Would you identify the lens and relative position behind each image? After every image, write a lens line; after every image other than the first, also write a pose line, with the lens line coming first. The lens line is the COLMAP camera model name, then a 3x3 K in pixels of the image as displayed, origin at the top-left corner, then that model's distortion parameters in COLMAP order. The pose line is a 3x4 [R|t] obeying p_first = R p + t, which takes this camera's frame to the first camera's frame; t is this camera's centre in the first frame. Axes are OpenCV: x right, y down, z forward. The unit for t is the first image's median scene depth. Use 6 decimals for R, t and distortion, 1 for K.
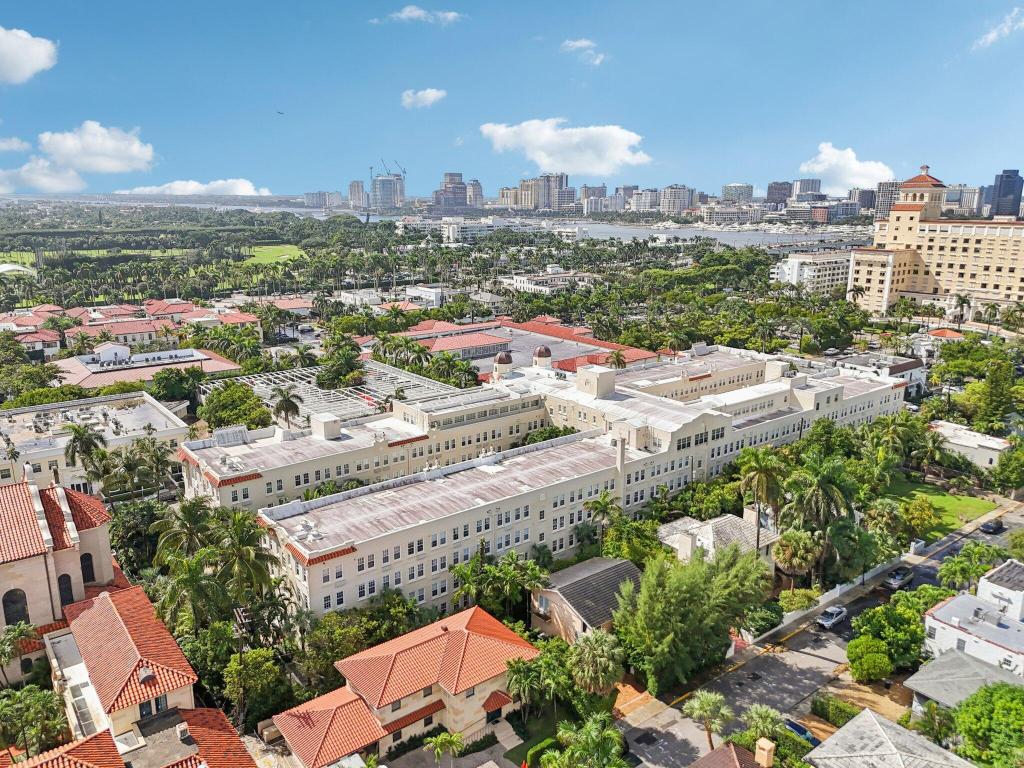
lens RADIAL K [[749.4, 0, 509.1], [0, 749.4, 382.9], [0, 0, 1]] dist [0.009567, 0.005440]
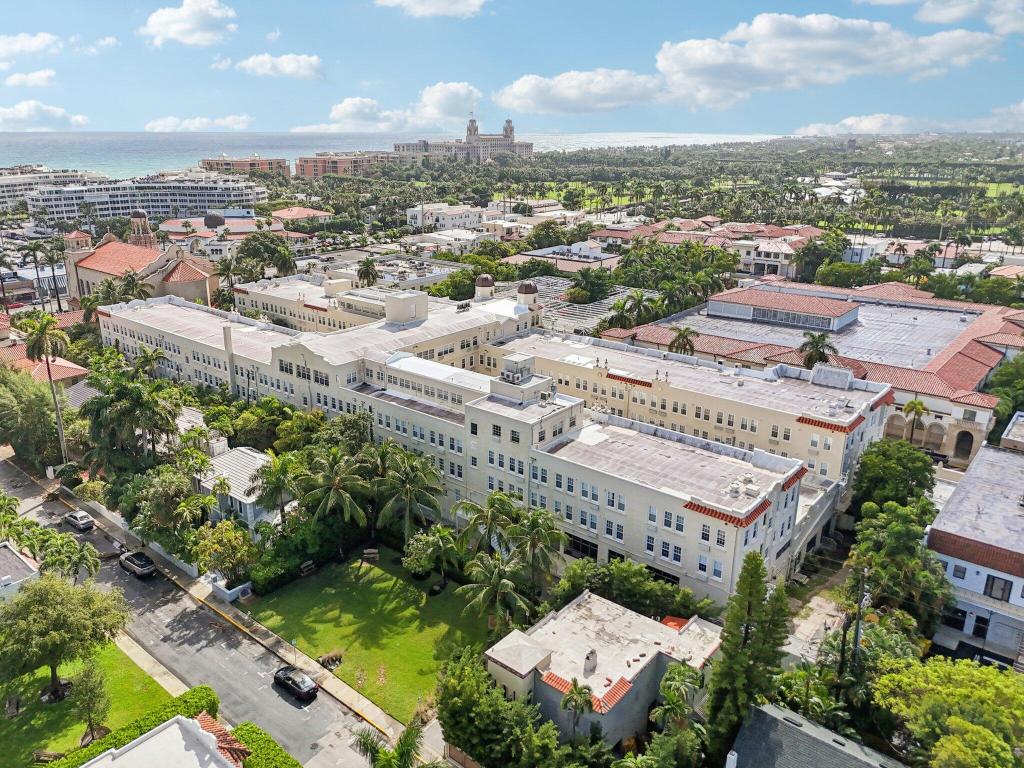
lens RADIAL K [[749.4, 0, 509.4], [0, 749.4, 384.8], [0, 0, 1]] dist [0.009567, 0.005440]
pose [[0.223491, 0.299543, -0.927538, 1.121614], [-0.234944, 0.940104, 0.246991, -0.187482], [0.945967, 0.162720, 0.280481, 0.959359]]
